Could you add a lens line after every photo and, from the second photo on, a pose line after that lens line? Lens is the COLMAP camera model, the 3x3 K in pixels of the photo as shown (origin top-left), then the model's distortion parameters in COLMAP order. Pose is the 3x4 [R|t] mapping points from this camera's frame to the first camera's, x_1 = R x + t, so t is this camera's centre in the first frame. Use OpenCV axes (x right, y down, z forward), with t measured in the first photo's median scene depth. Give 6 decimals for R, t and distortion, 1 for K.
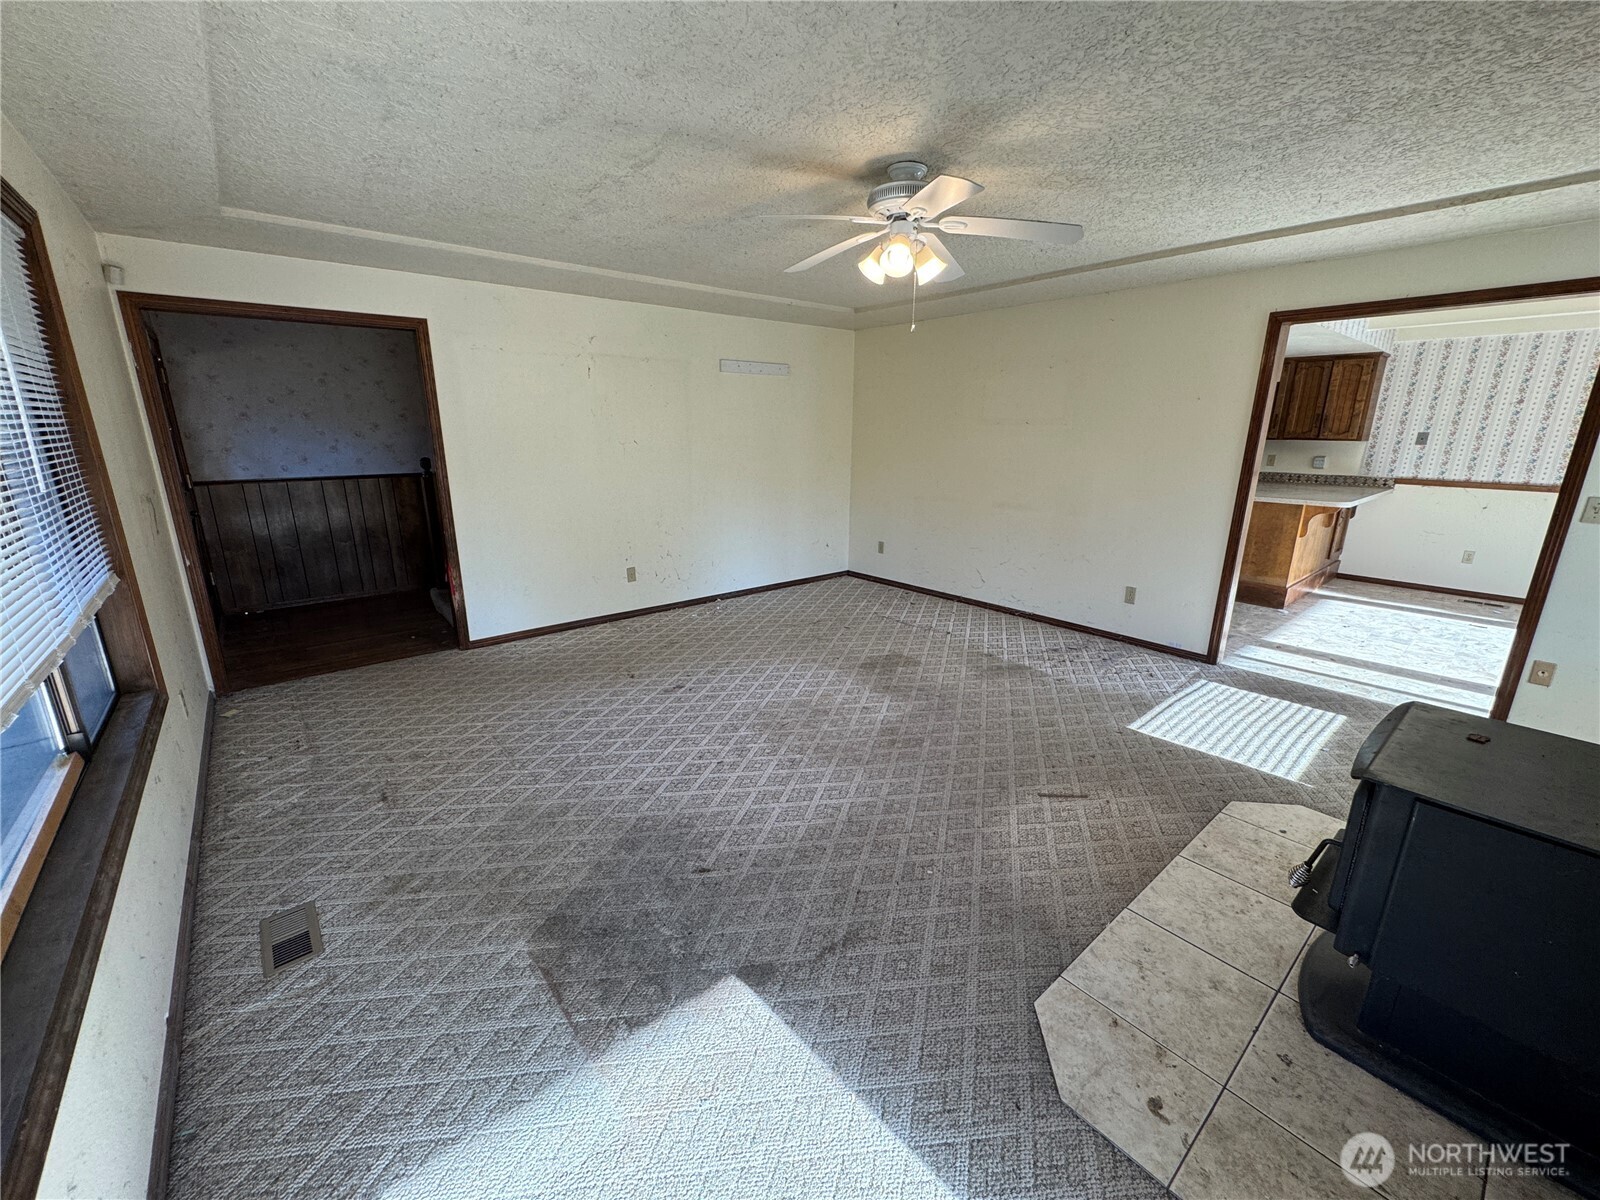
lens RADIAL K [[639.4, 0, 798.3], [0, 639.4, 600.3], [0, 0, 1]] dist [-0.002646, 0.000061]
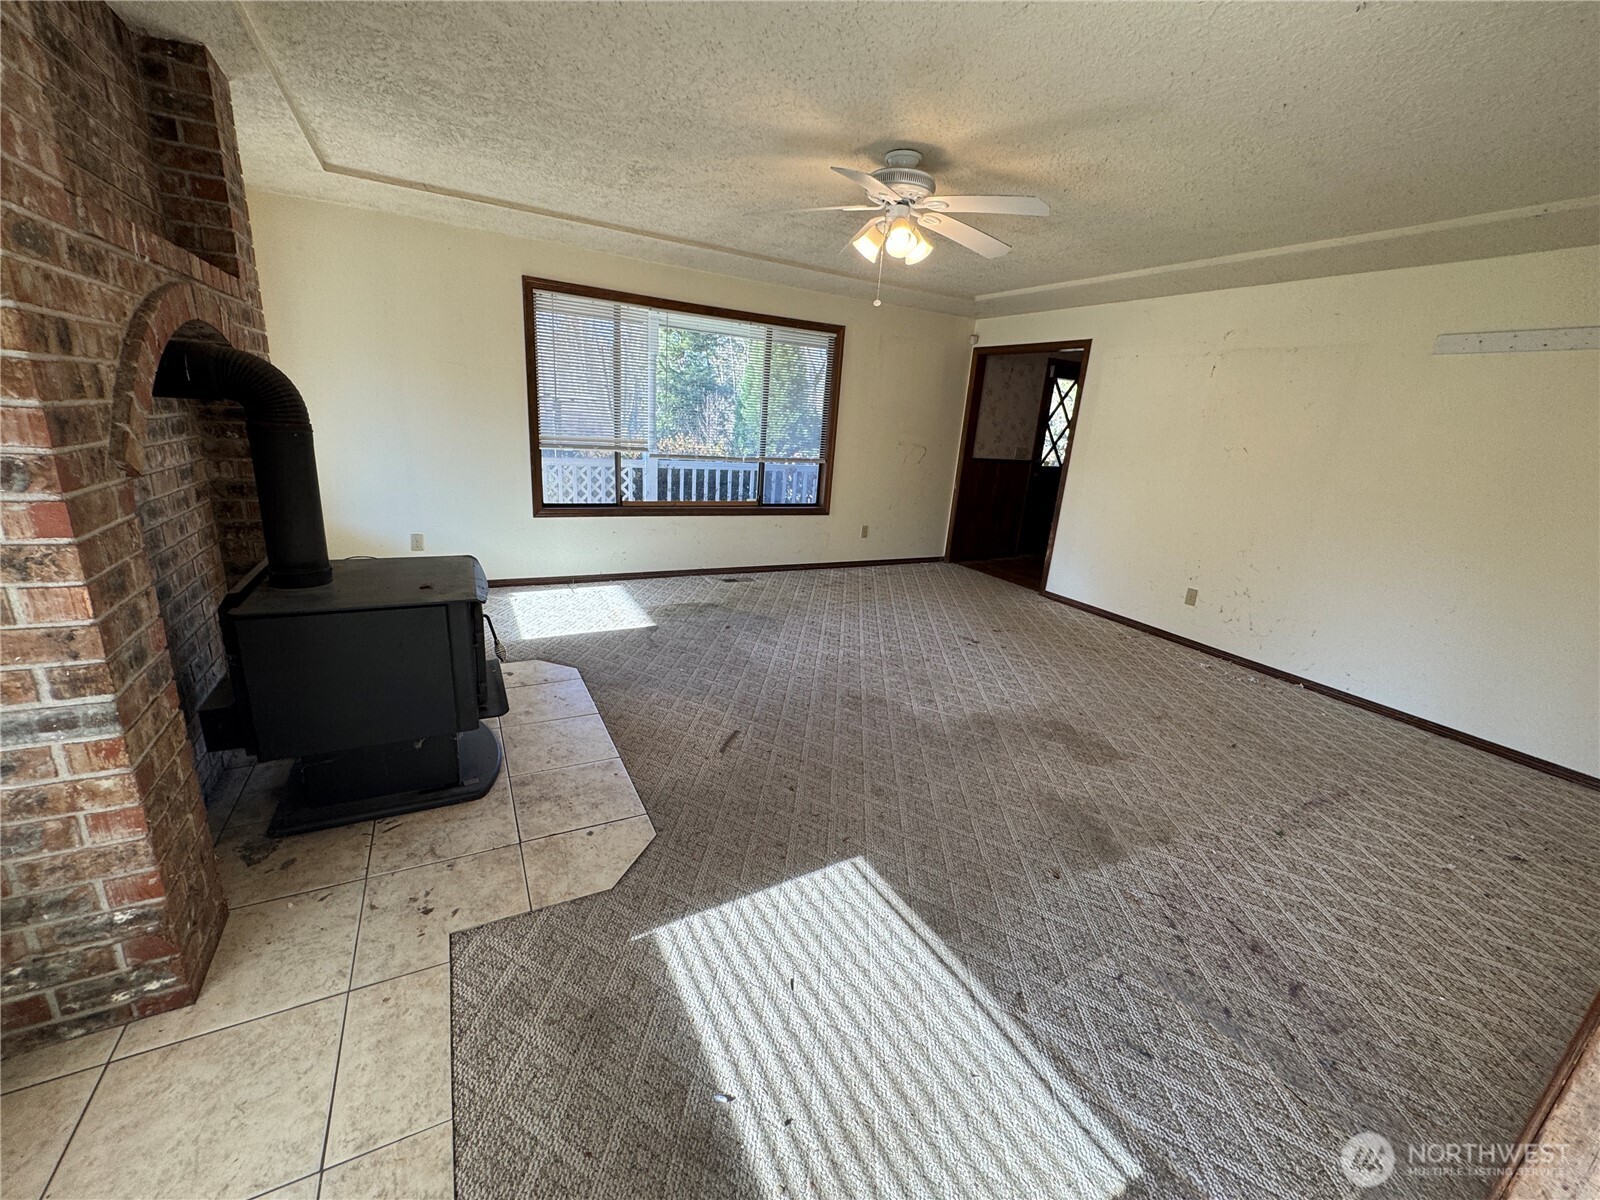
lens RADIAL K [[639.4, 0, 793.3], [0, 639.4, 601.1], [0, 0, 1]] dist [-0.002646, 0.000061]
pose [[-0.206474, 0.260279, -0.943198, 0.979885], [-0.327051, 0.890167, 0.317239, -0.192580], [0.922175, 0.373976, -0.098672, 0.831372]]
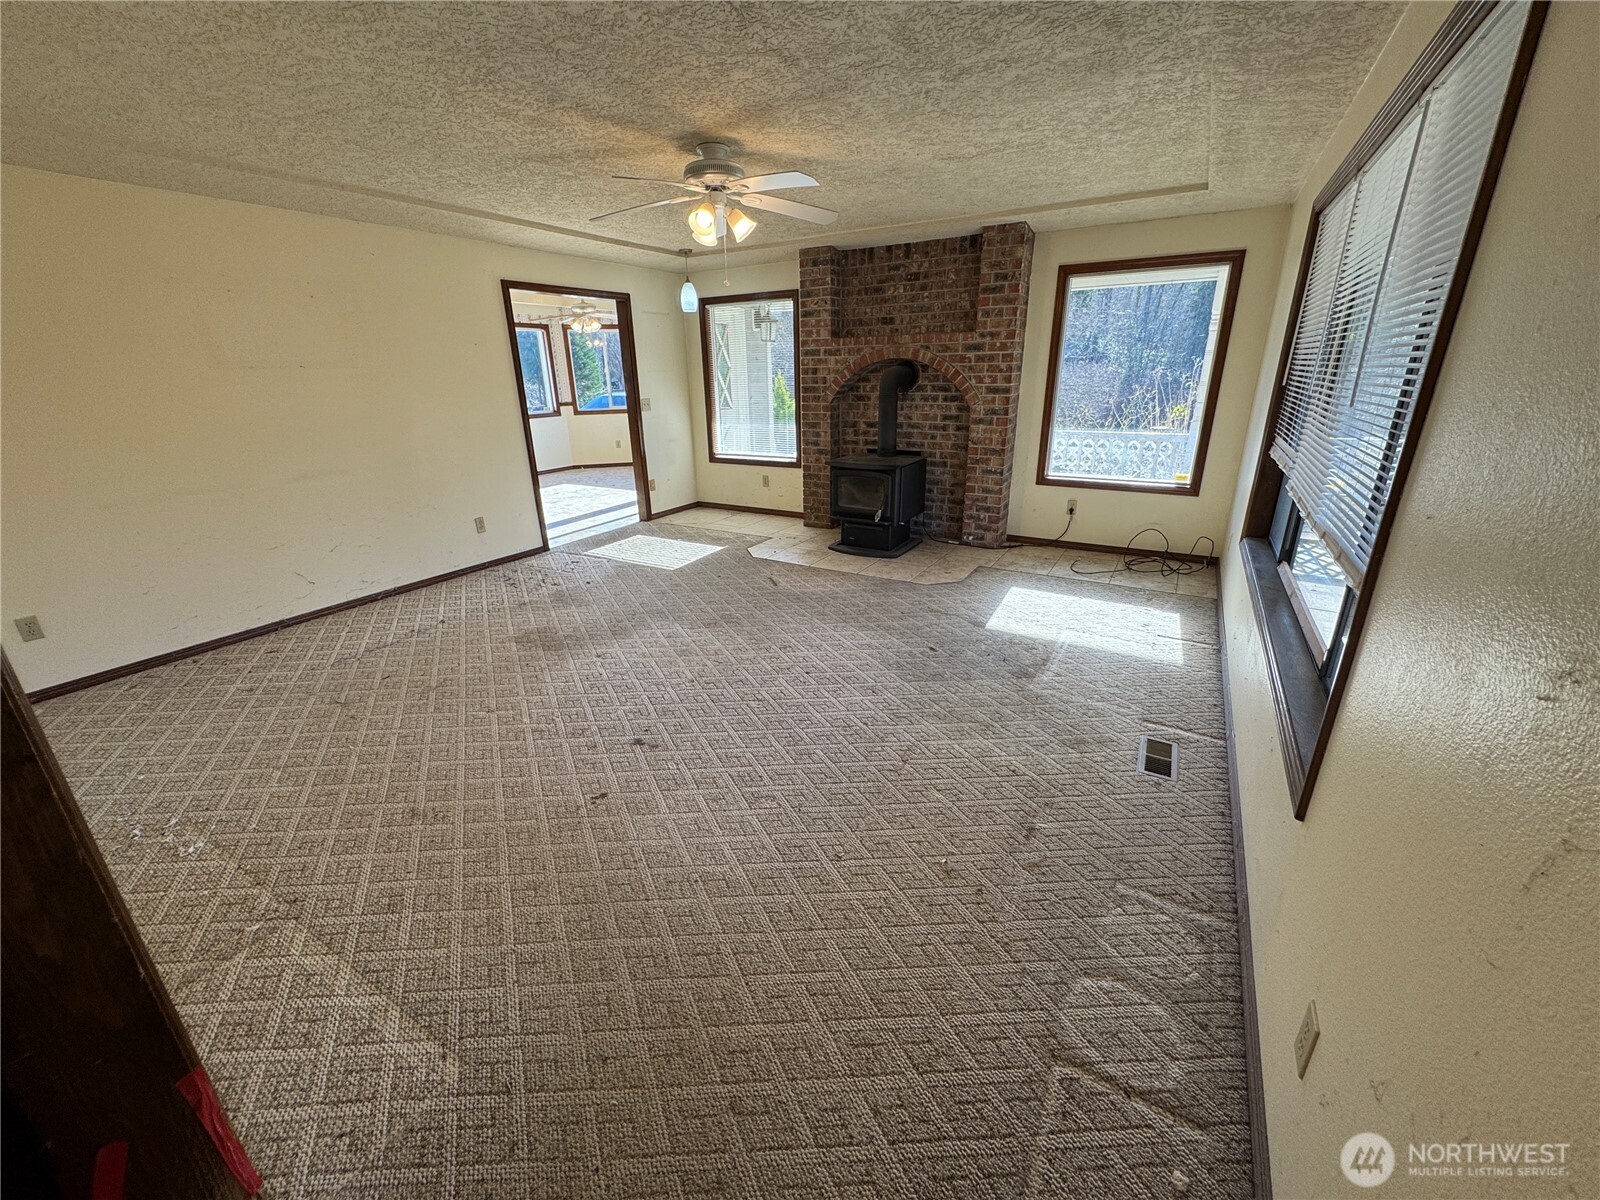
lens RADIAL K [[639.4, 0, 802.2], [0, 639.4, 599.1], [0, 0, 1]] dist [-0.002646, 0.000061]
pose [[-0.334674, -0.316570, 0.887568, -0.866007], [0.265275, 0.872142, 0.411094, -0.255326], [-0.904225, 0.373032, -0.207905, 0.975479]]
